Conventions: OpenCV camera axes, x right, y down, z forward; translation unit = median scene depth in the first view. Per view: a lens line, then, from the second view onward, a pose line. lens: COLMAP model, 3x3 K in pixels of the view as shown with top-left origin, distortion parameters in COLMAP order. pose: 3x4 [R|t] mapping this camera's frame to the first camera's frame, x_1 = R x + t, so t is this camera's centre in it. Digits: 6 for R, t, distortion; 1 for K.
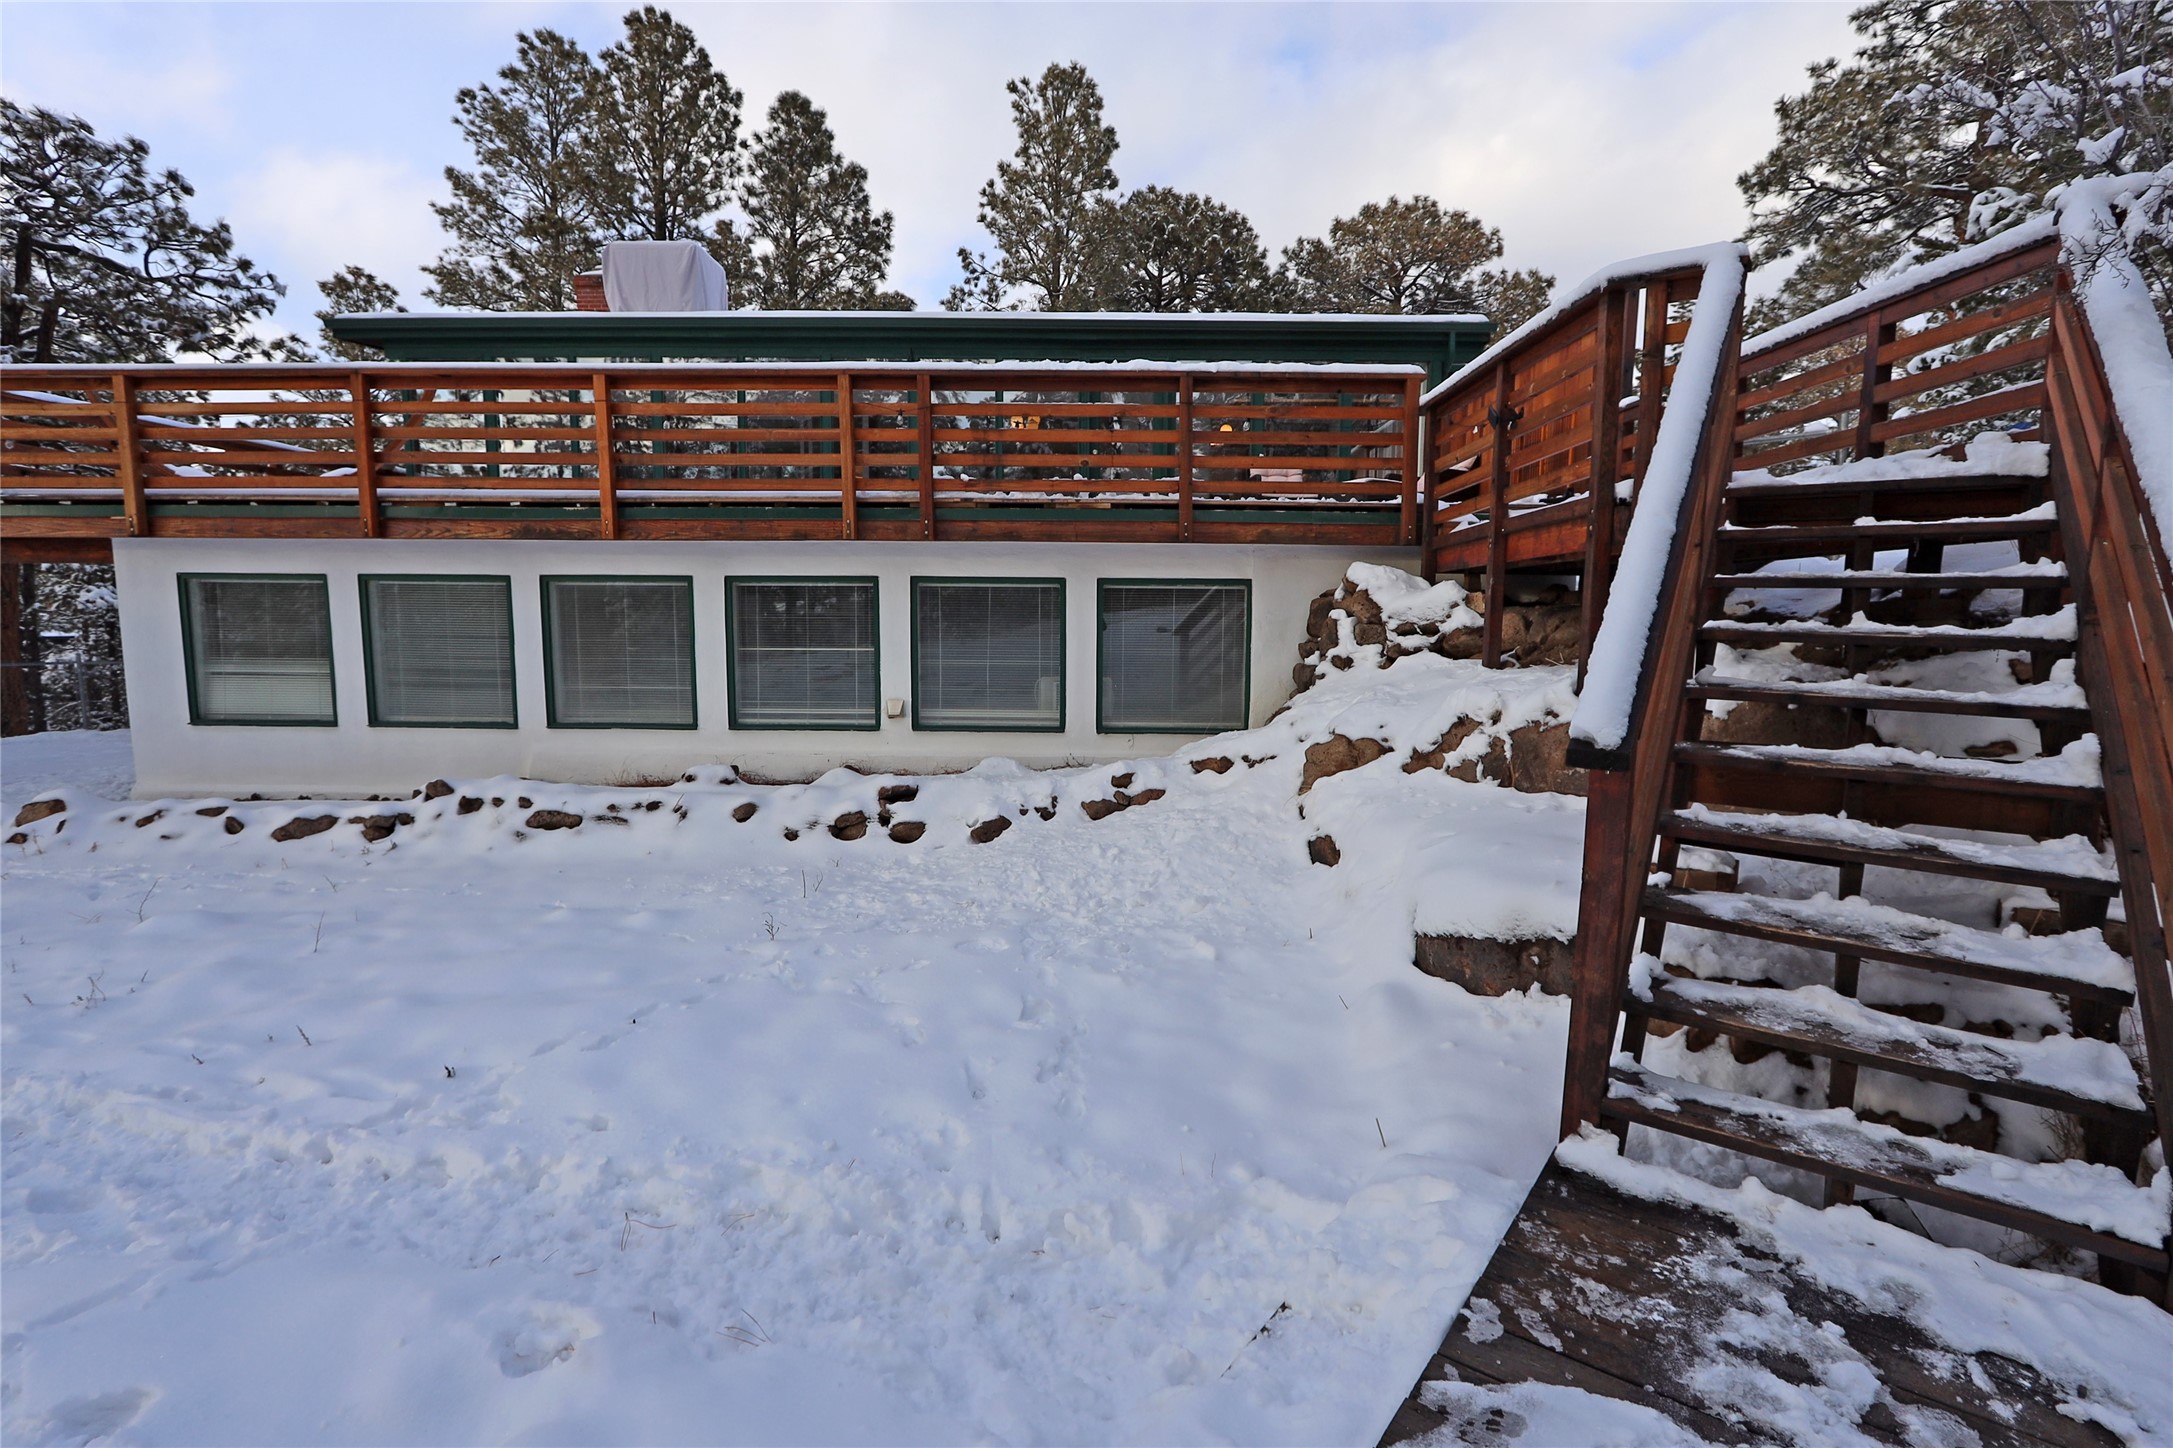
lens RADIAL K [[1014.3, 0, 1082.5], [0, 1014.3, 732.3], [0, 0, 1]] dist [-0.023379, 0.006637]
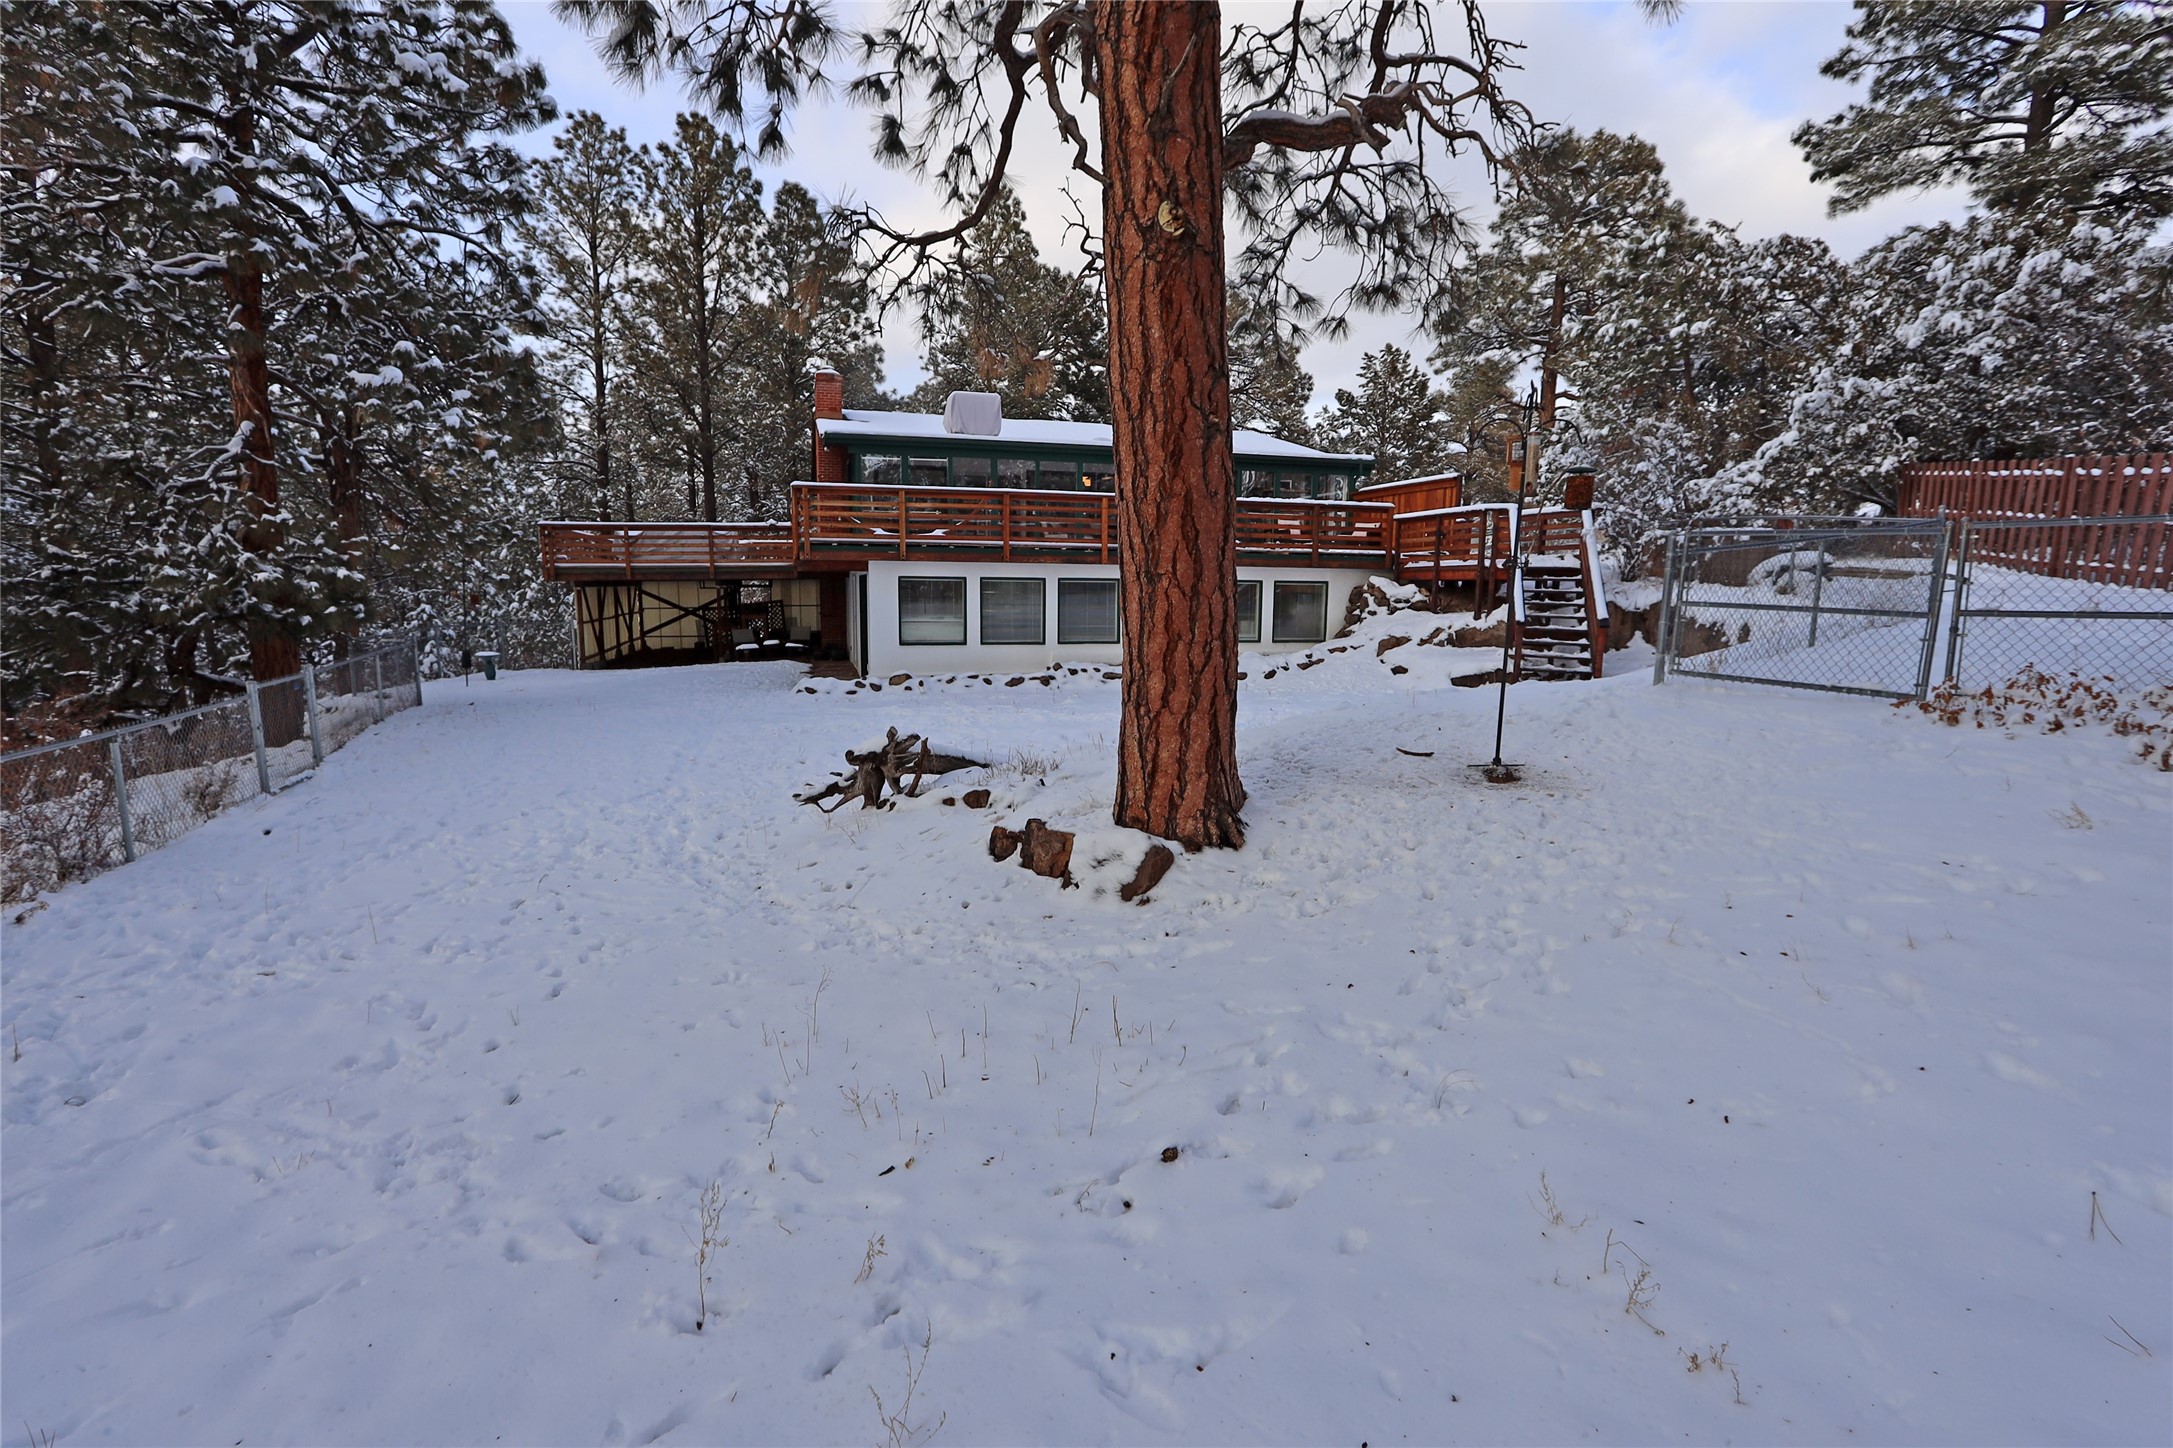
lens RADIAL K [[996.1, 0, 1078.5], [0, 996.1, 736.3], [0, 0, 1]] dist [-0.022708, 0.004490]
pose [[0.958008, -0.041848, 0.283672, -1.167215], [0.030714, 0.998577, 0.043589, 0.111519], [-0.285093, -0.033046, 0.957930, -1.241913]]
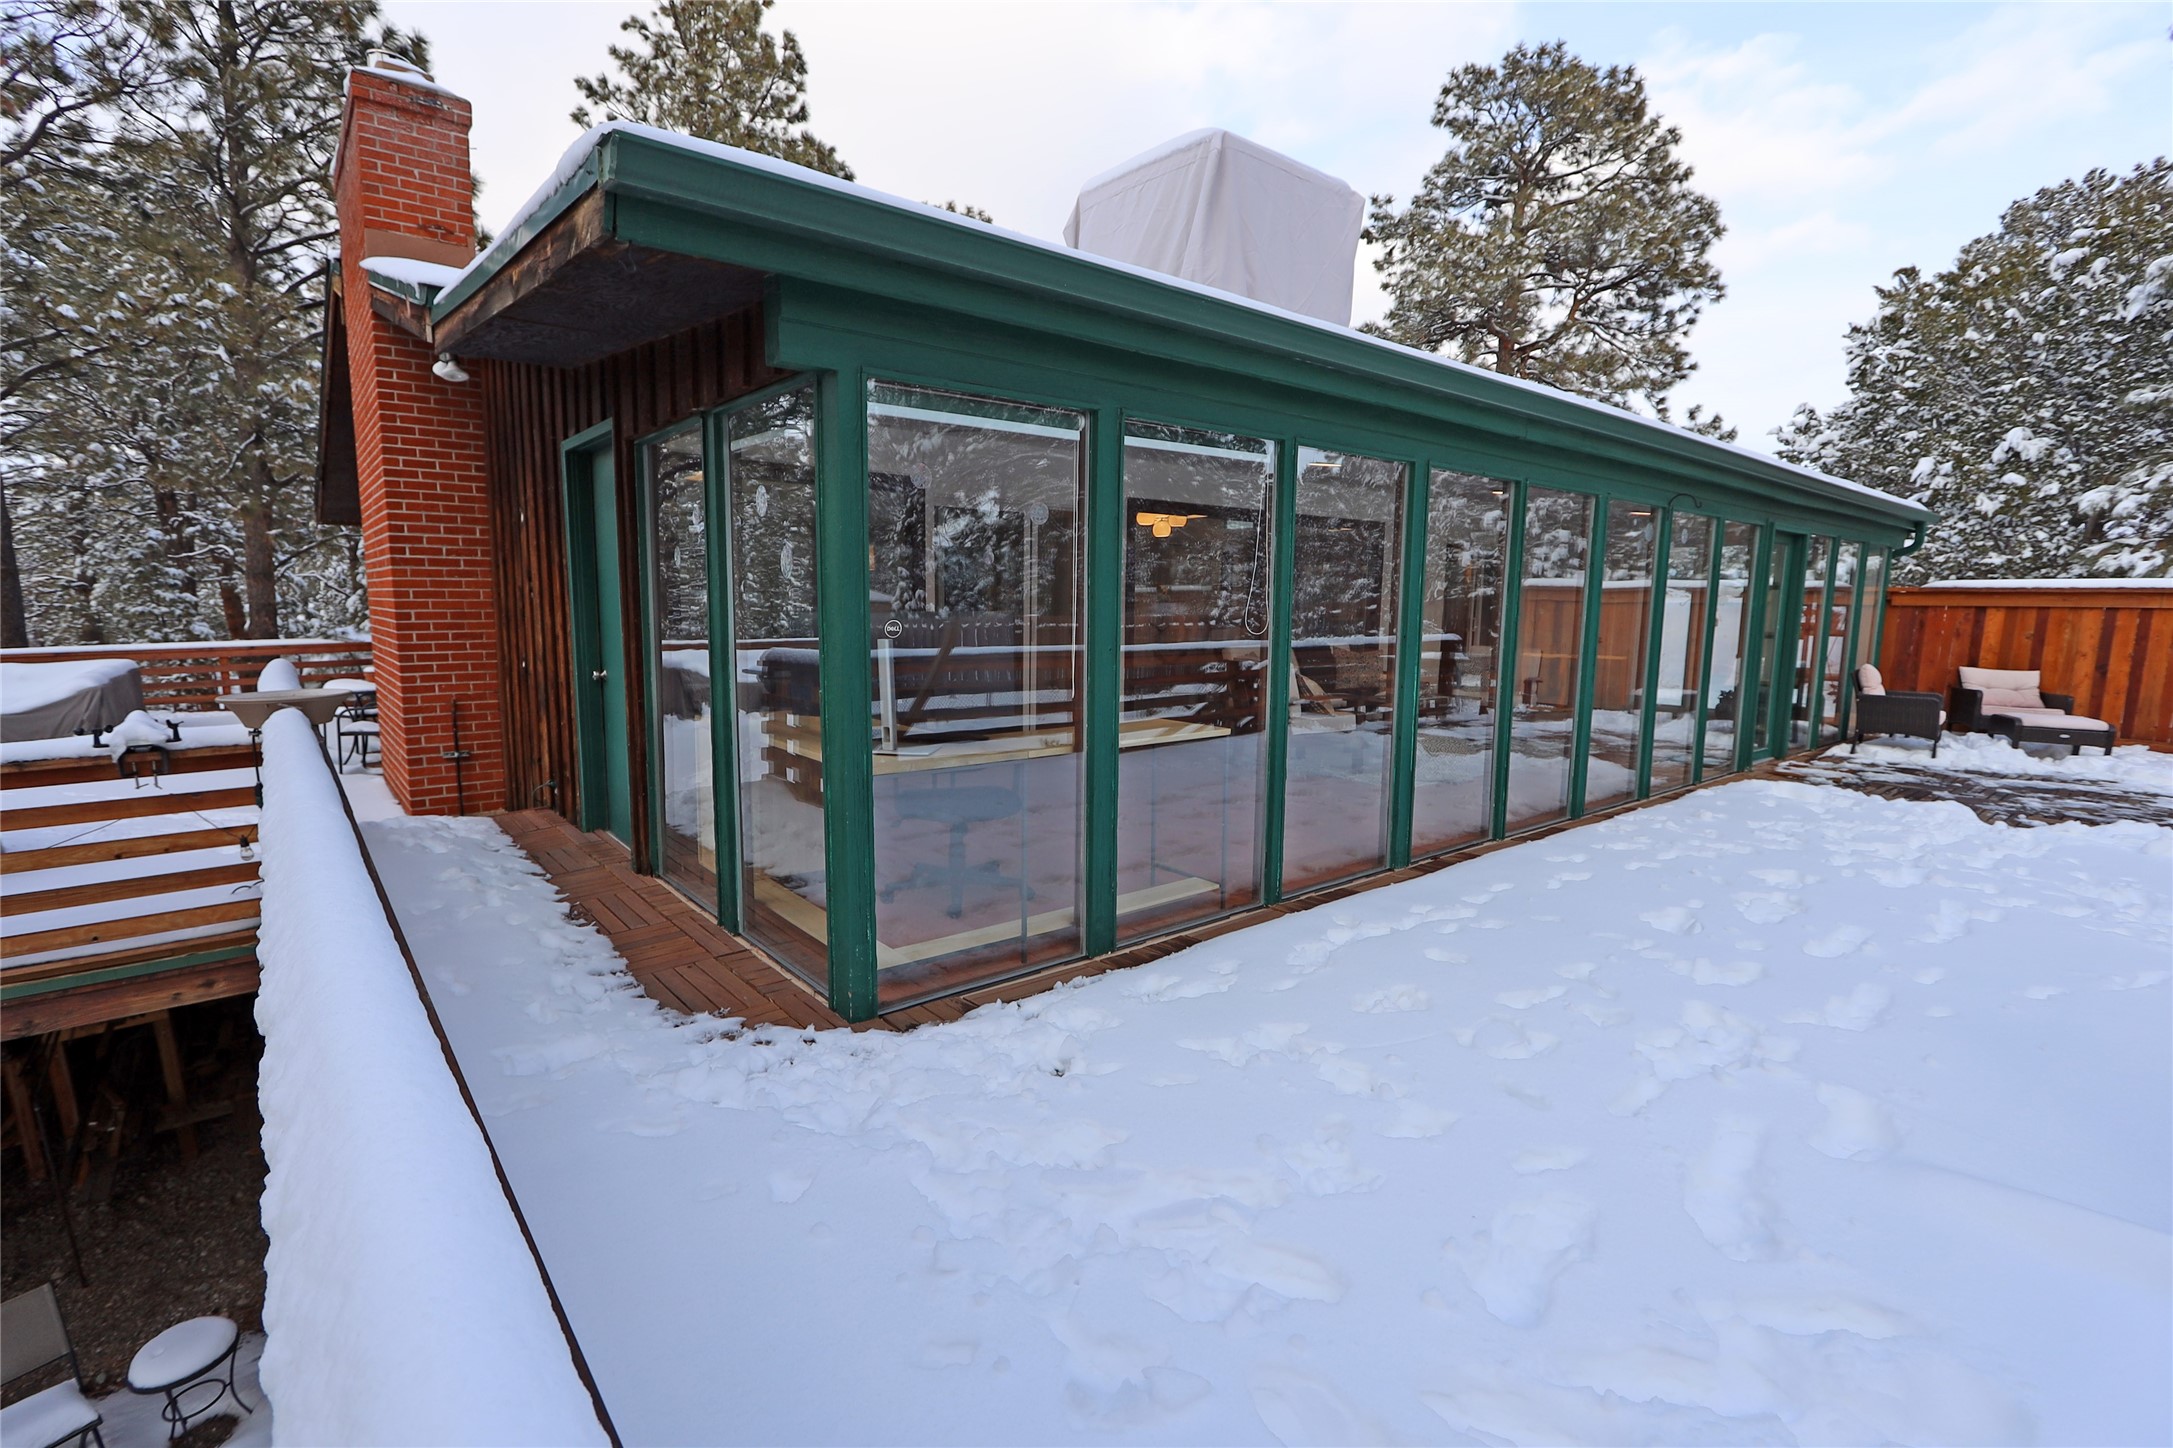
lens RADIAL K [[996.1, 0, 1078.5], [0, 996.1, 736.3], [0, 0, 1]] dist [-0.022708, 0.004490]
pose [[0.763615, -0.089291, 0.639468, -1.126528], [0.069336, 0.996005, 0.056278, -0.410908], [-0.641938, 0.001363, 0.766755, 1.086824]]
